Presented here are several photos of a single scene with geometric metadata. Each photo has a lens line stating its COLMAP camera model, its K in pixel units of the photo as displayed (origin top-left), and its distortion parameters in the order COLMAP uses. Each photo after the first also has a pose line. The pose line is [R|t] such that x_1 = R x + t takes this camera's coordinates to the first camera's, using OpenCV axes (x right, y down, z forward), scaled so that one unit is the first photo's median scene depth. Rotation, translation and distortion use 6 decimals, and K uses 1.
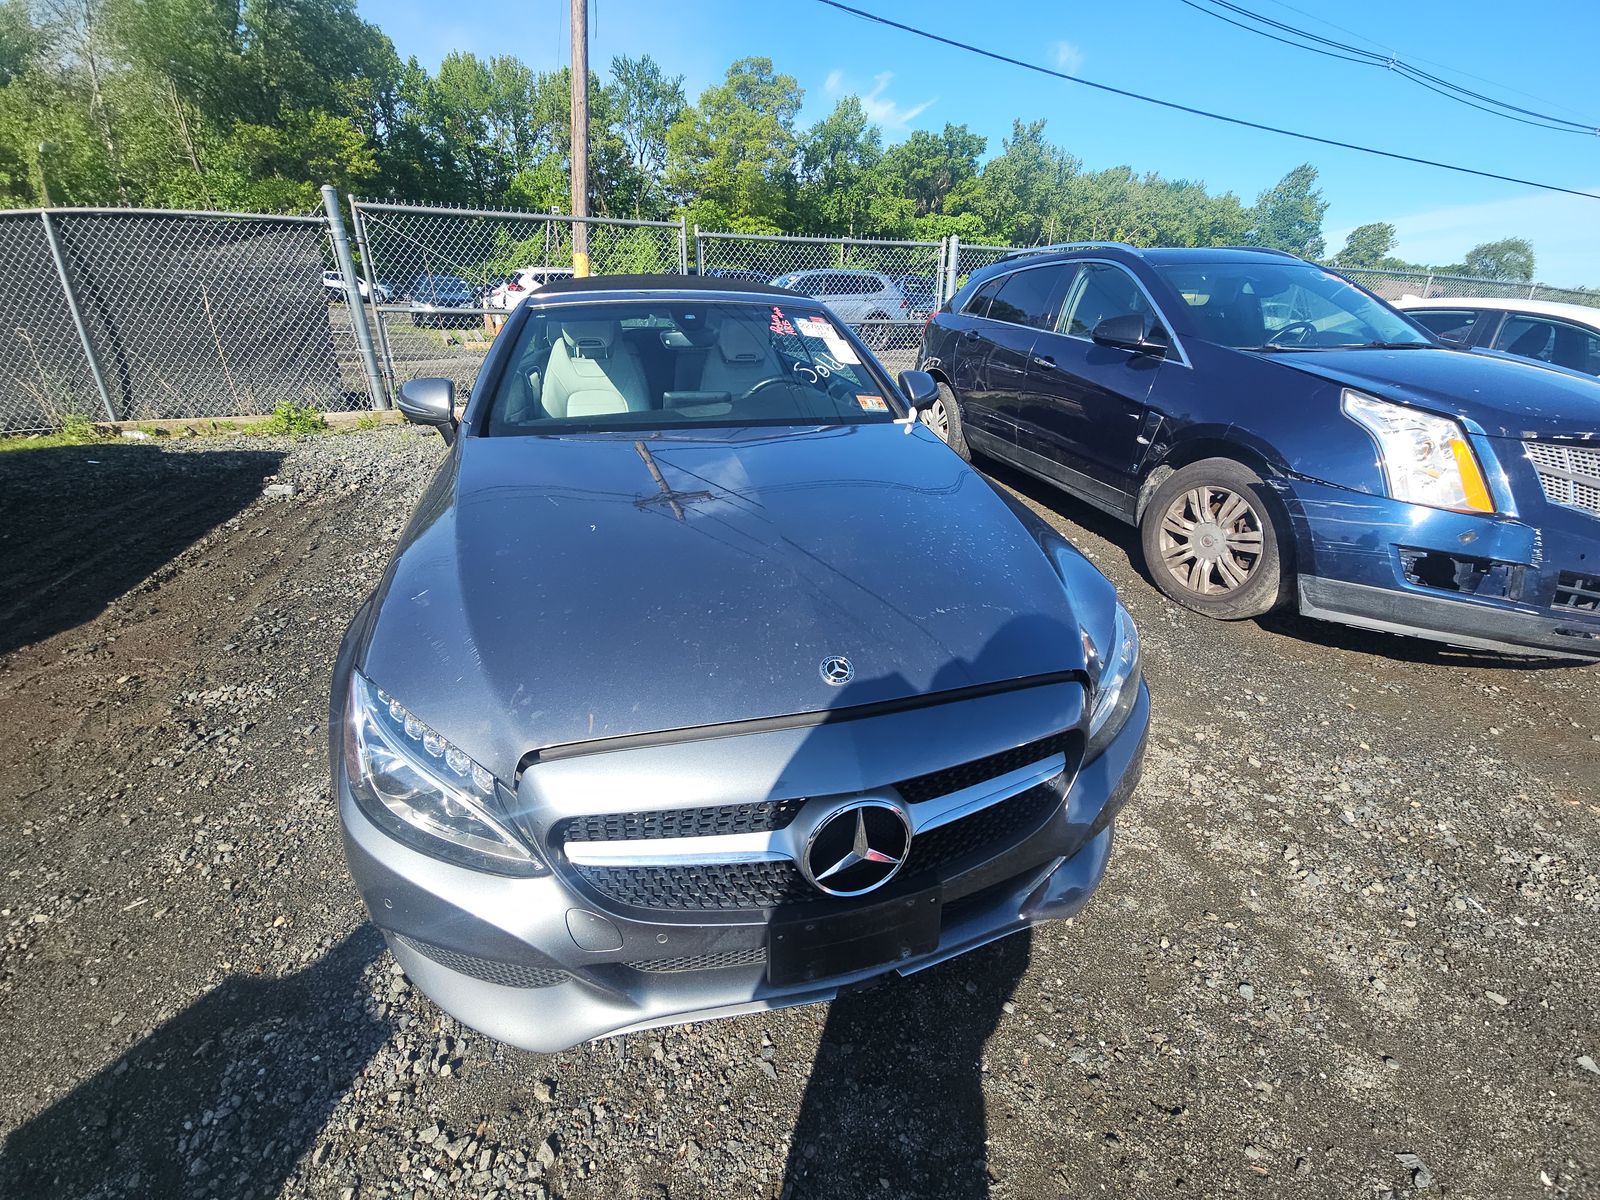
lens RADIAL K [[647.4, 0, 797.4], [0, 647.4, 593.2], [0, 0, 1]] dist [0.011311, -0.009832]
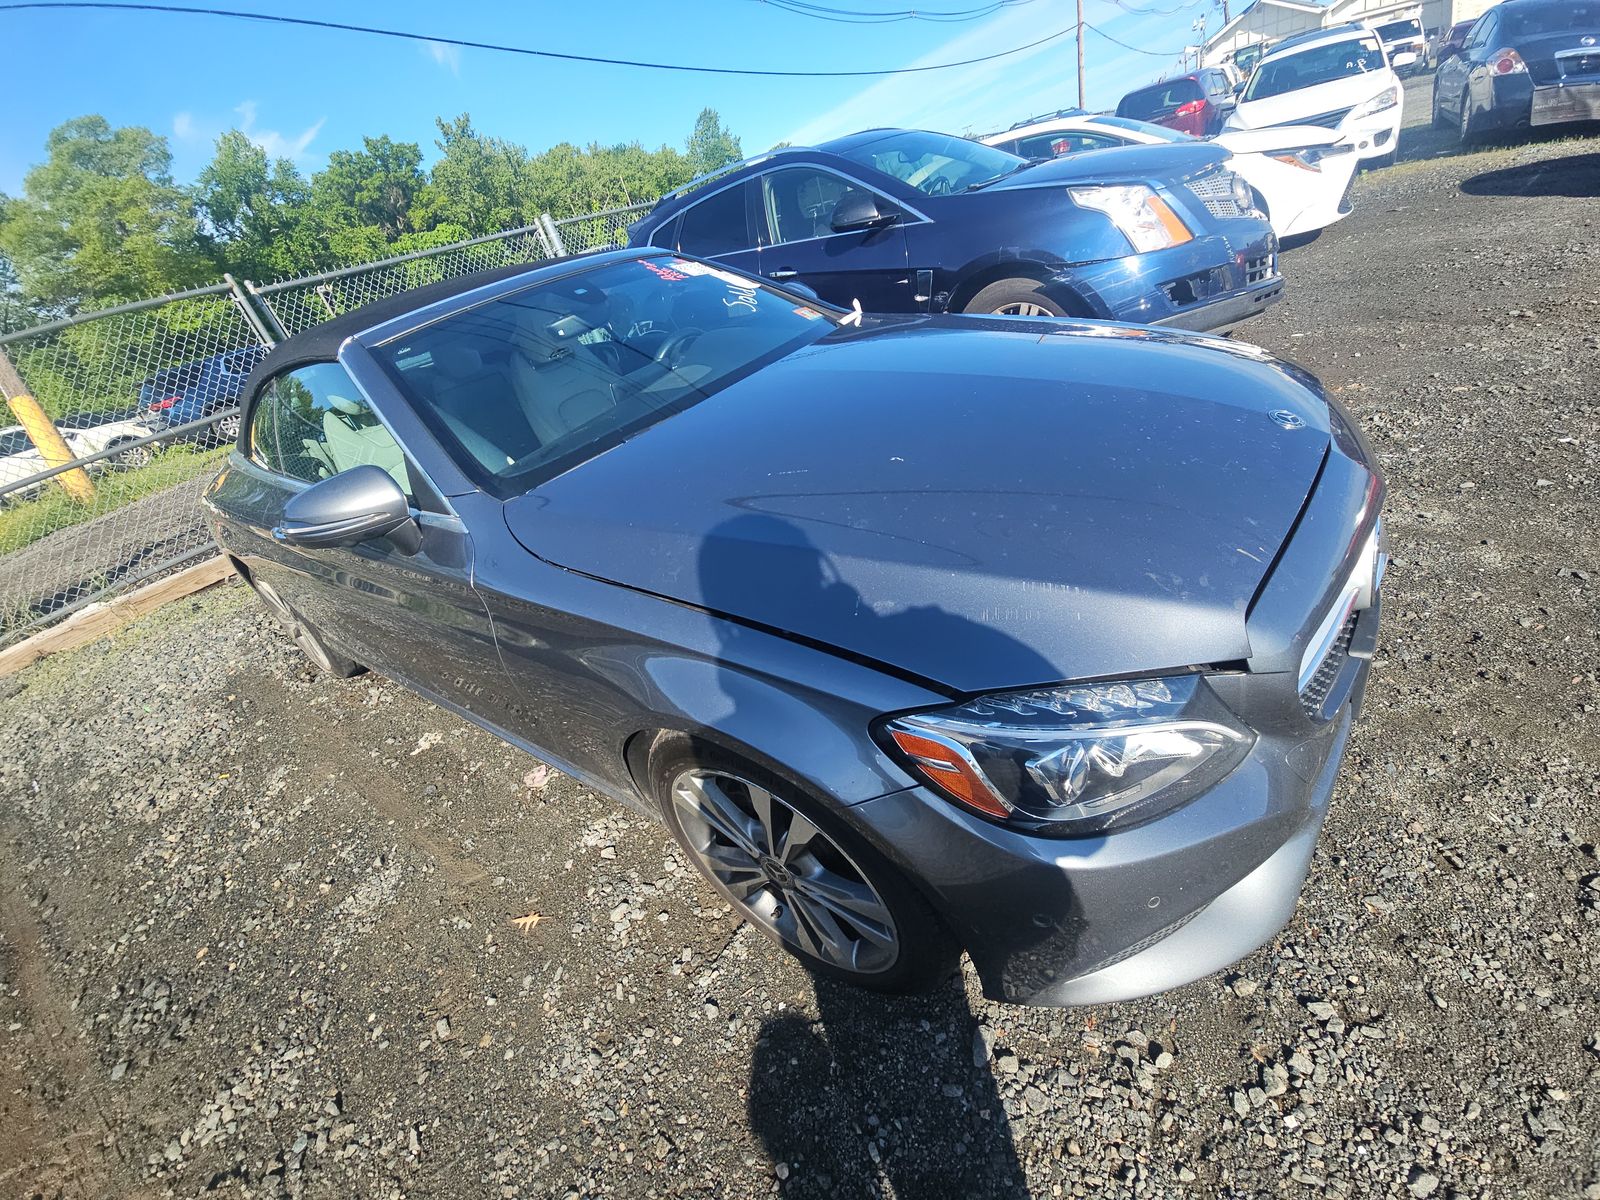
lens RADIAL K [[647.4, 0, 794.7], [0, 647.4, 591.4], [0, 0, 1]] dist [0.011311, -0.009832]
pose [[0.759083, -0.498615, 0.418541, -0.359240], [0.493702, 0.859991, 0.129124, -0.052803], [-0.424325, 0.108619, 0.898972, 0.140257]]
